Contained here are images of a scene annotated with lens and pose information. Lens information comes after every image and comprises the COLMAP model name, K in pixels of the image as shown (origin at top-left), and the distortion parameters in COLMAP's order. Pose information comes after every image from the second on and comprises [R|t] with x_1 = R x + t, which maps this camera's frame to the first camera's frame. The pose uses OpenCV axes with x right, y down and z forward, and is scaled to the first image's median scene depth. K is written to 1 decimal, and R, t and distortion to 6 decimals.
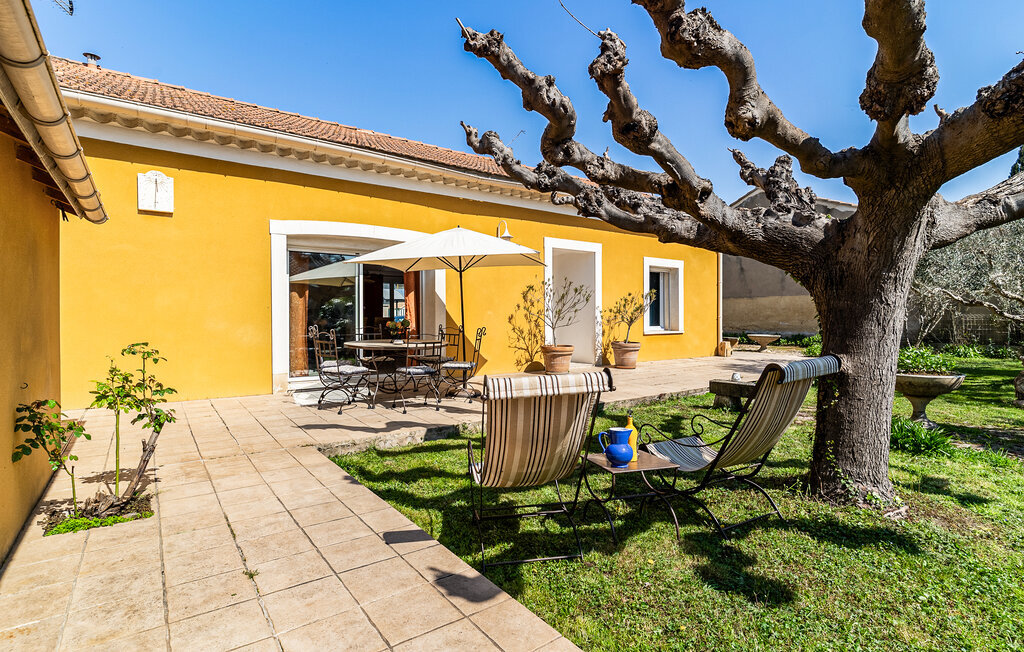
lens RADIAL K [[497.4, 0, 513.4], [0, 497.4, 322.6], [0, 0, 1]] dist [0.004148, -0.000167]
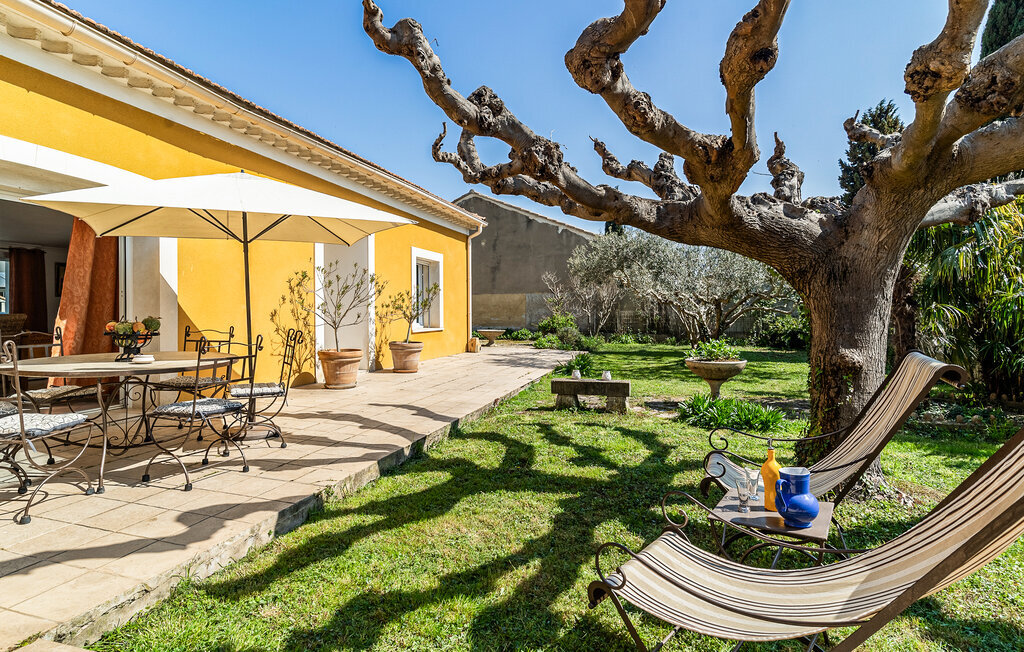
lens RADIAL K [[497.4, 0, 529.5], [0, 497.4, 311.7], [0, 0, 1]] dist [0.004148, -0.000167]
pose [[0.790202, 0.000516, 0.612846, -0.234651], [0.008623, 0.999891, -0.011960, -0.002746], [-0.612785, 0.014736, 0.790112, 0.305038]]
